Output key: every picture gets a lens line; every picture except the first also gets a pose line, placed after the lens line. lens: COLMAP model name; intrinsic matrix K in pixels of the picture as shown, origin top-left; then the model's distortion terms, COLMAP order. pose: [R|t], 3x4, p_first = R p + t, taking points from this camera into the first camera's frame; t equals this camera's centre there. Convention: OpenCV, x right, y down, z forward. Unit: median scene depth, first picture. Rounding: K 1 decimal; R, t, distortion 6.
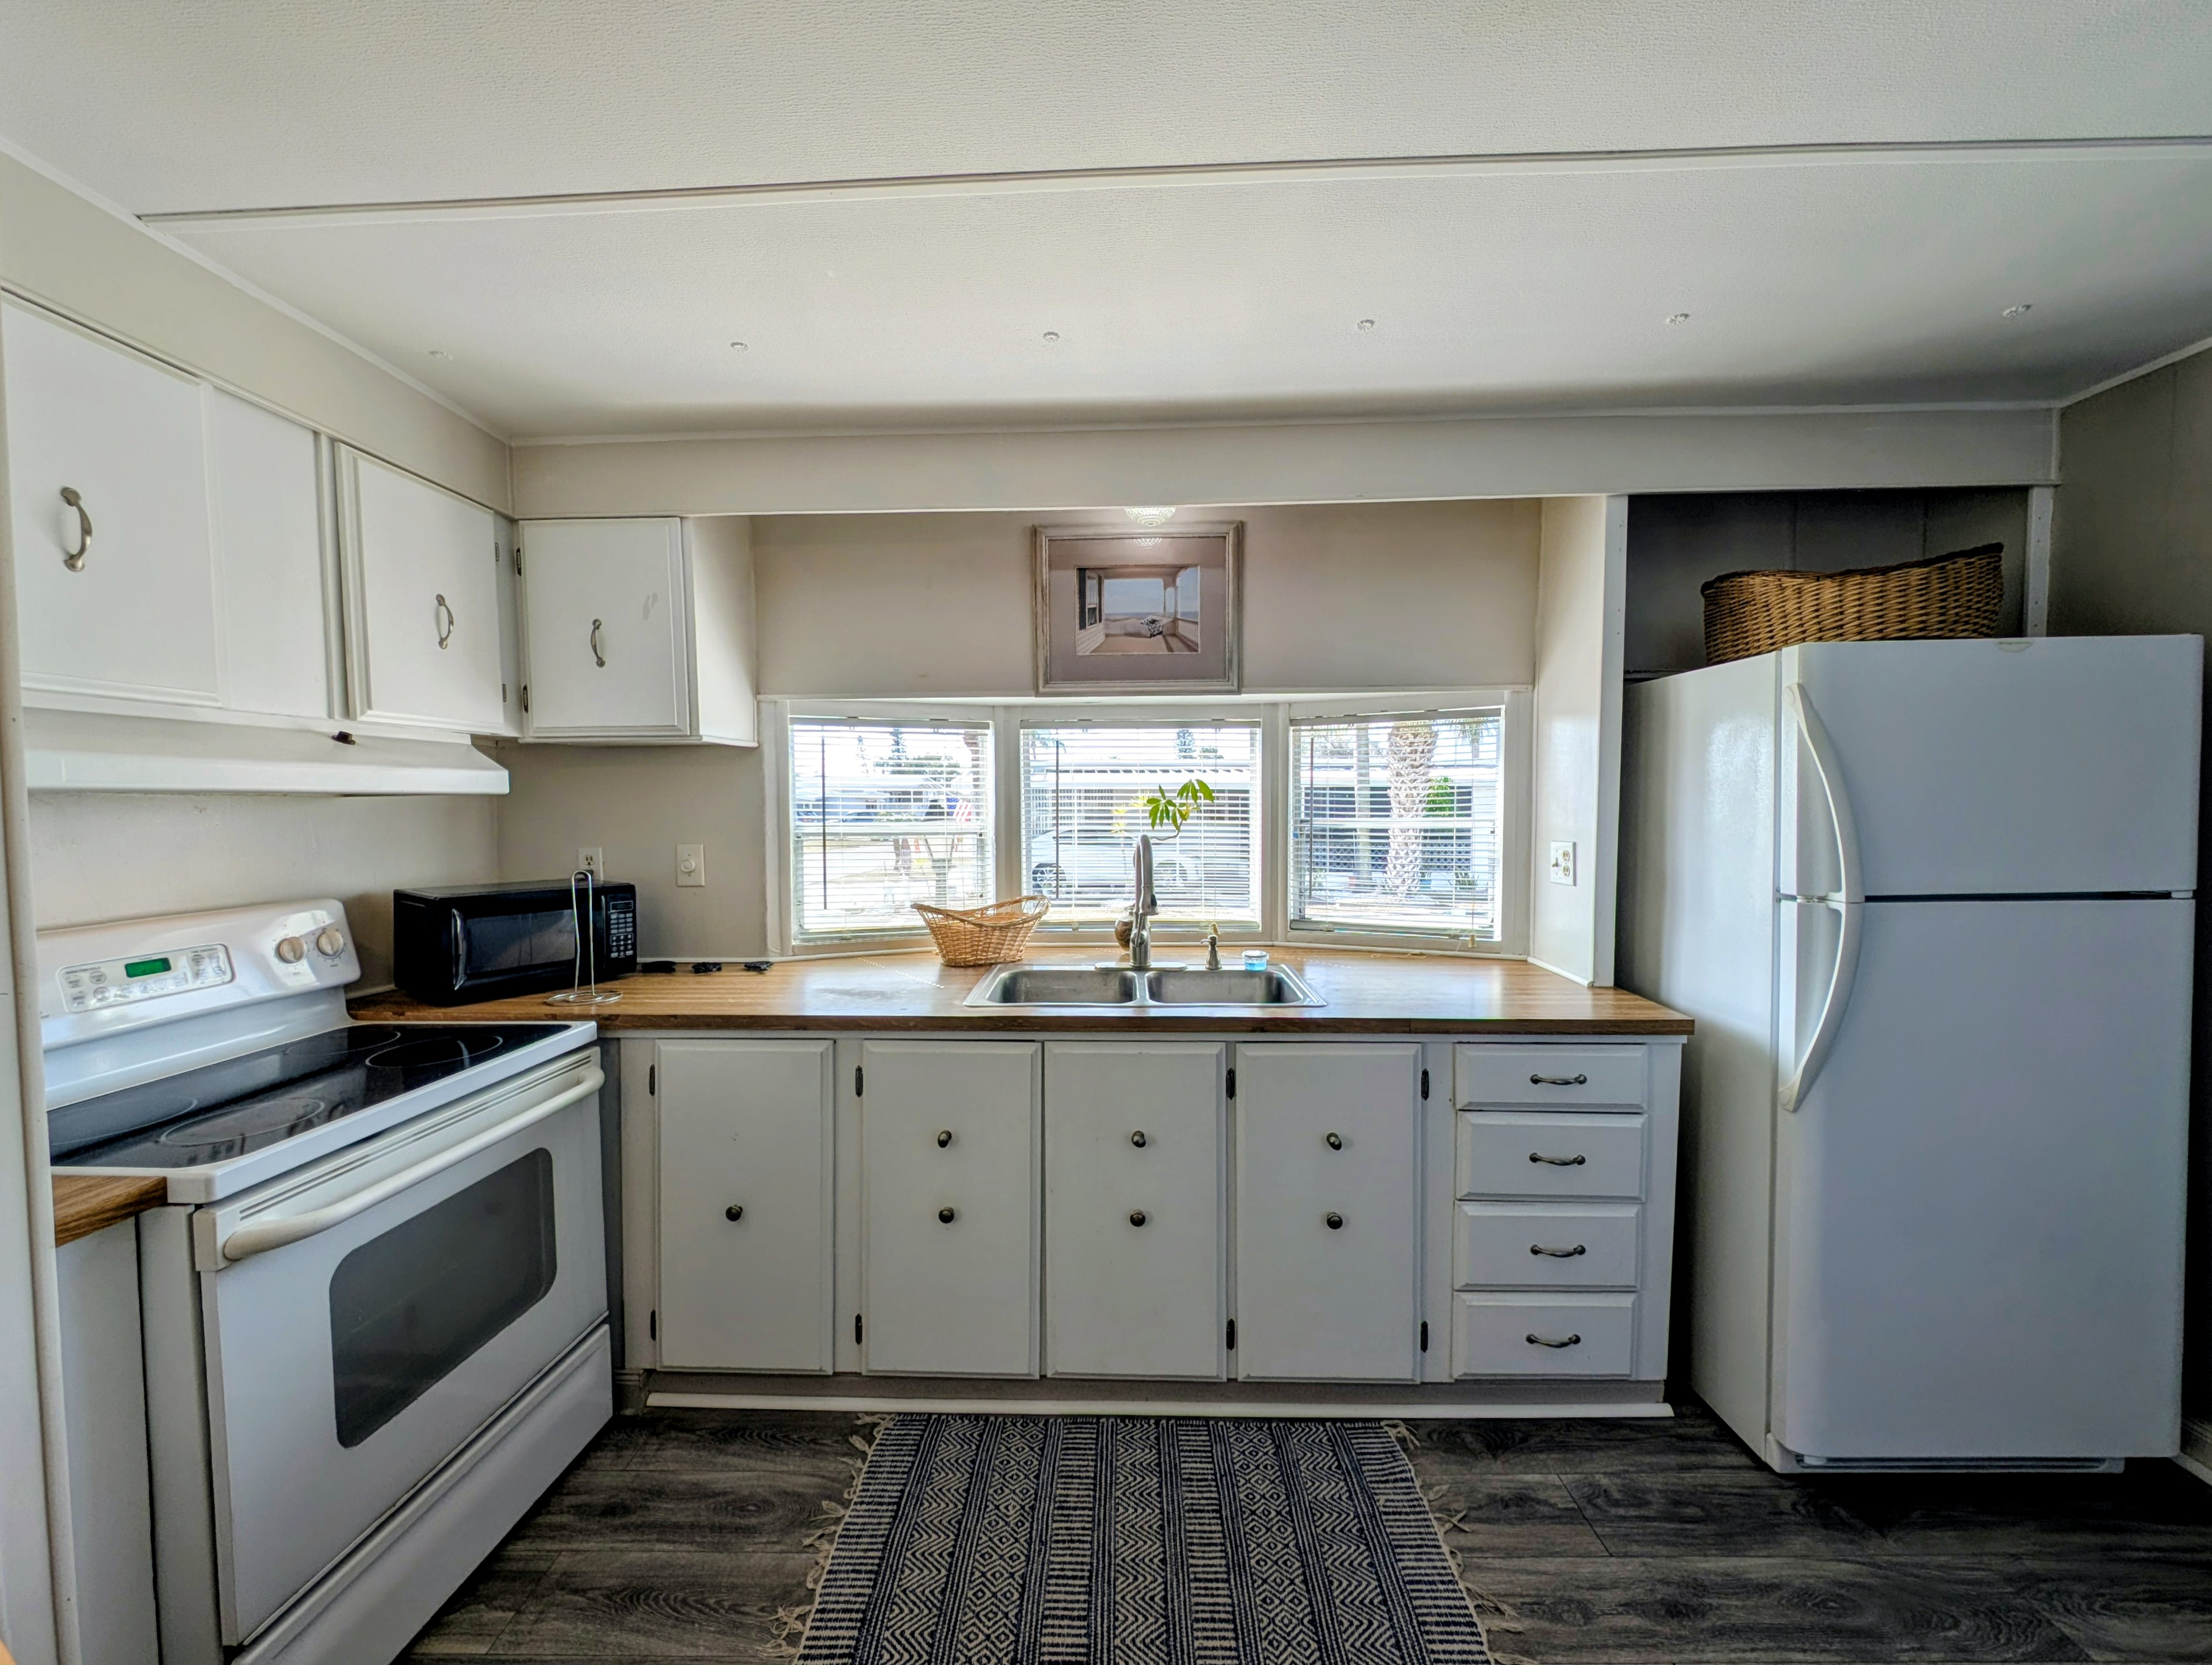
lens RADIAL K [[845.1, 0, 1106.0], [0, 845.1, 832.5], [0, 0, 1]] dist [0.019632, -0.012672]
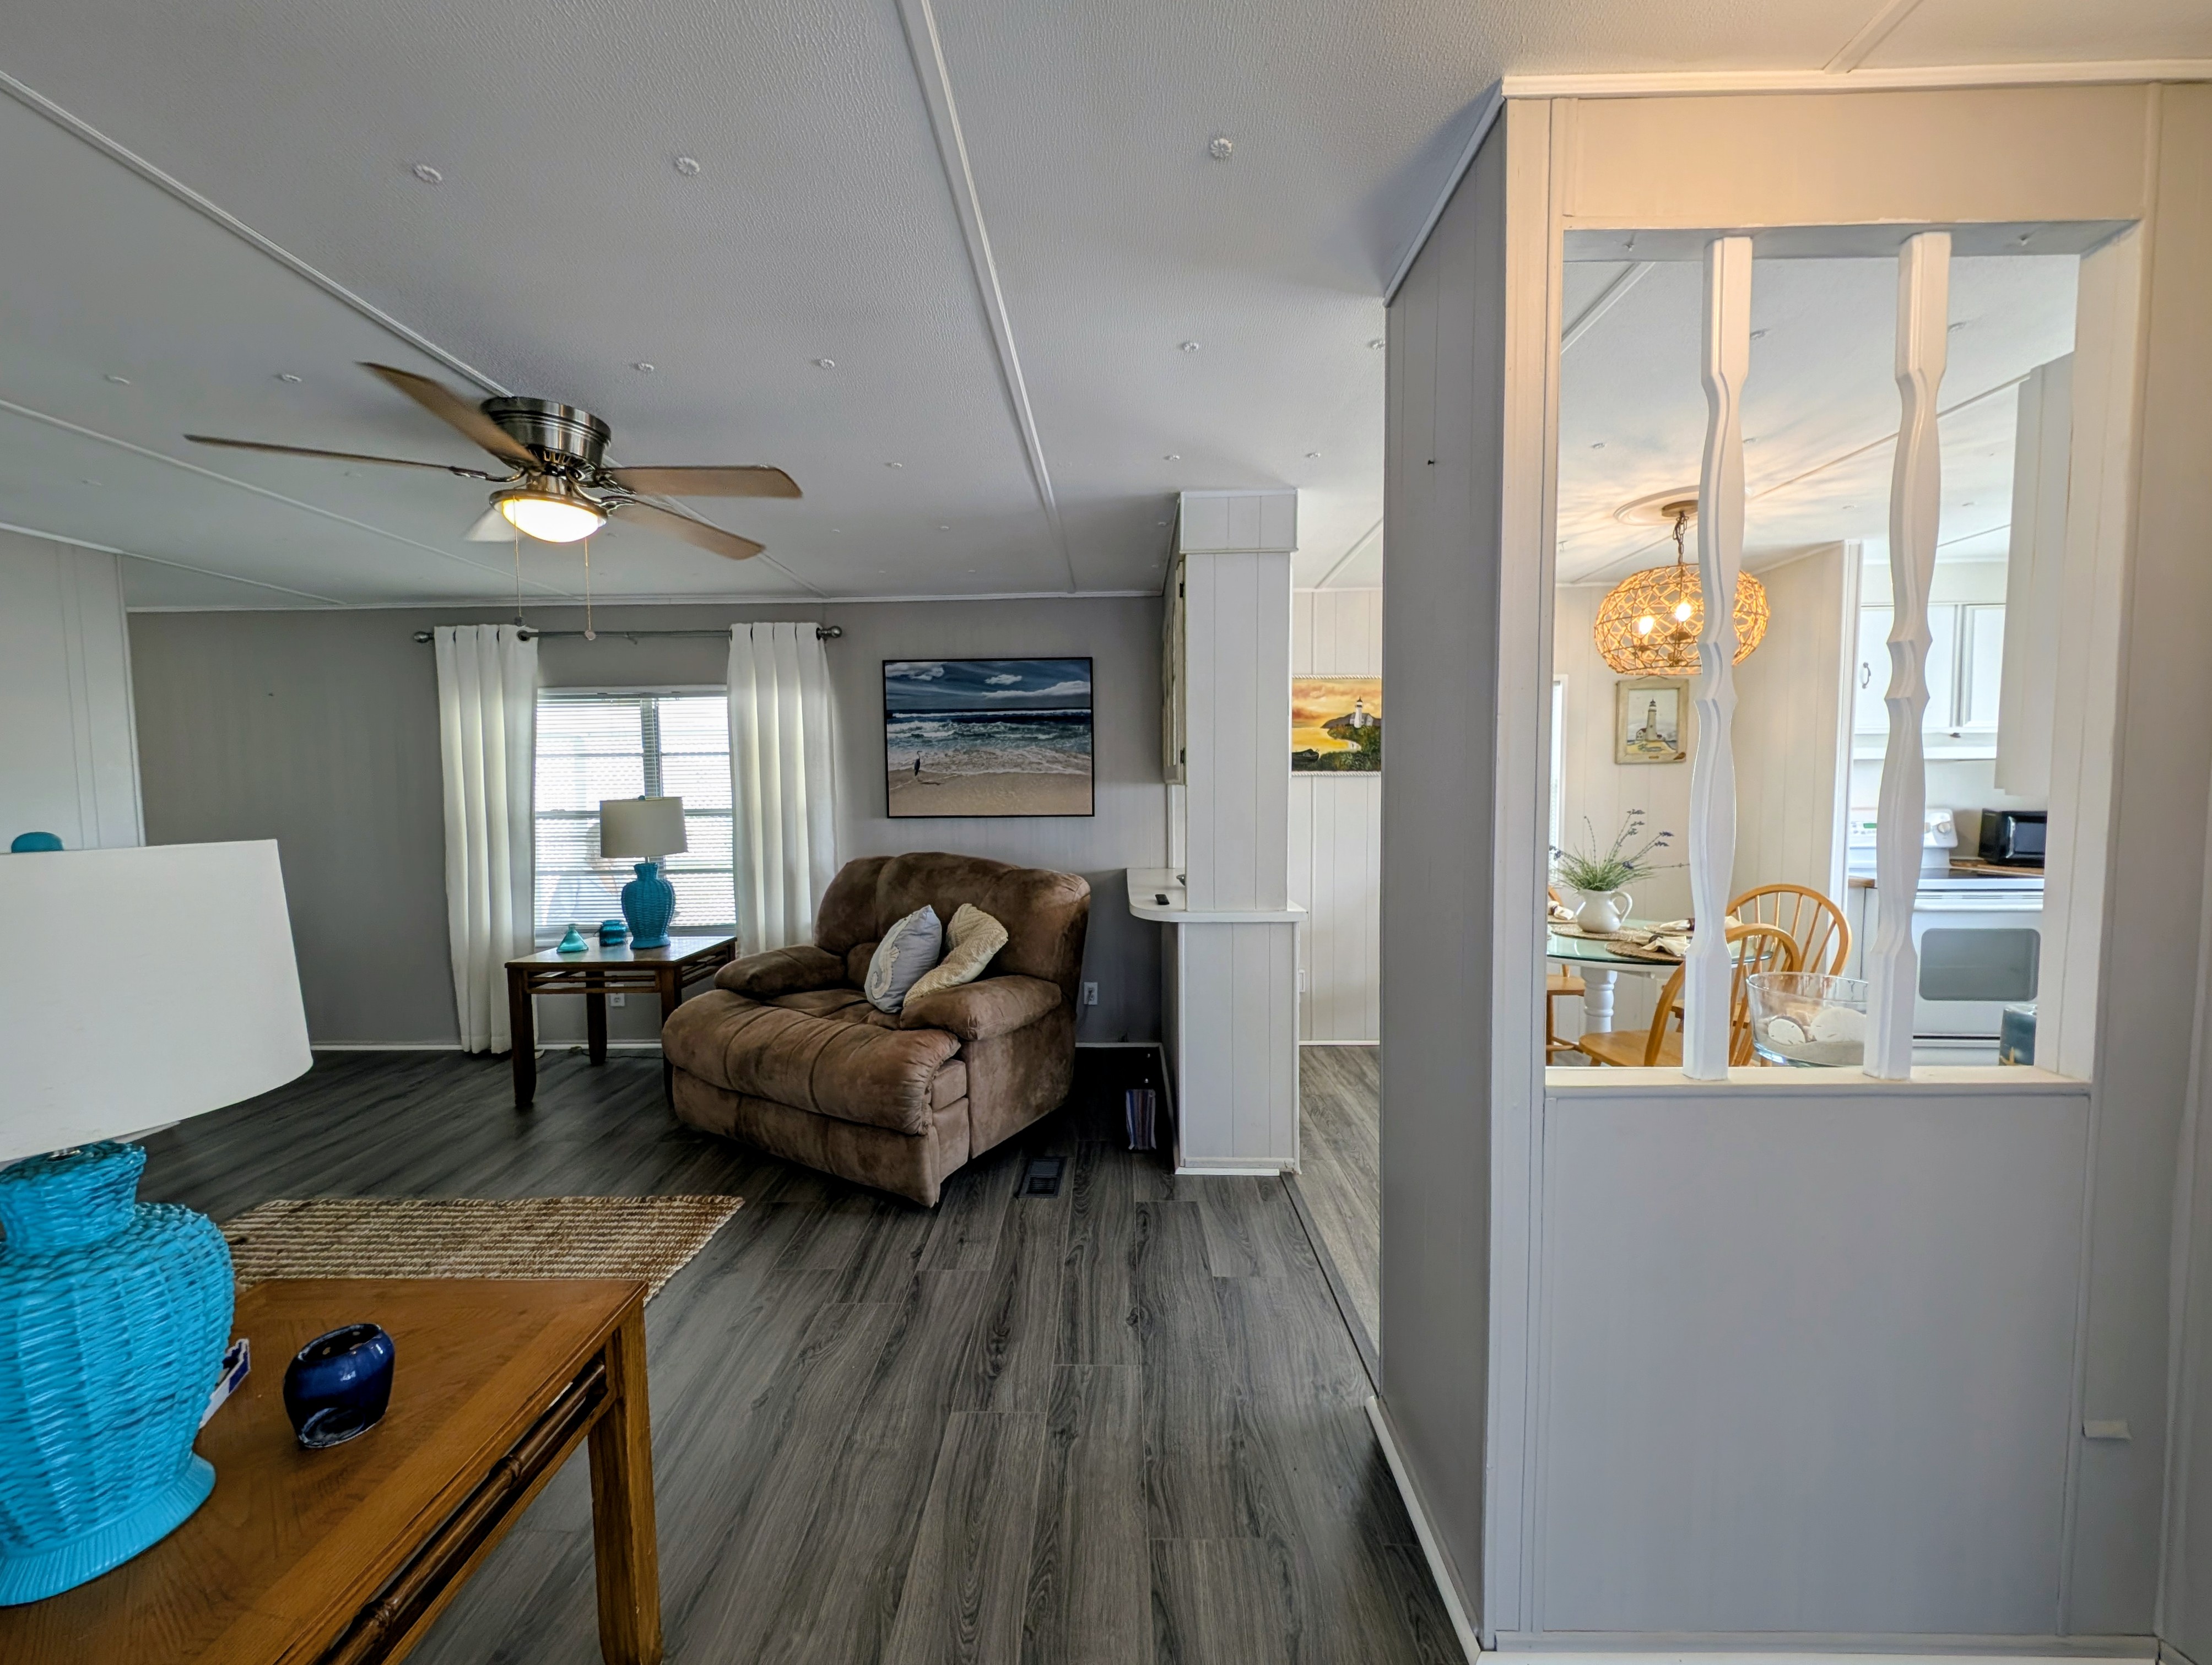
lens RADIAL K [[845.1, 0, 1106.0], [0, 845.1, 832.5], [0, 0, 1]] dist [0.019632, -0.012672]
pose [[0.011214, 0.061976, -0.998015, 1.167797], [-0.030992, 0.997619, 0.061603, 0.070292], [0.999457, 0.030239, 0.013108, -1.103155]]
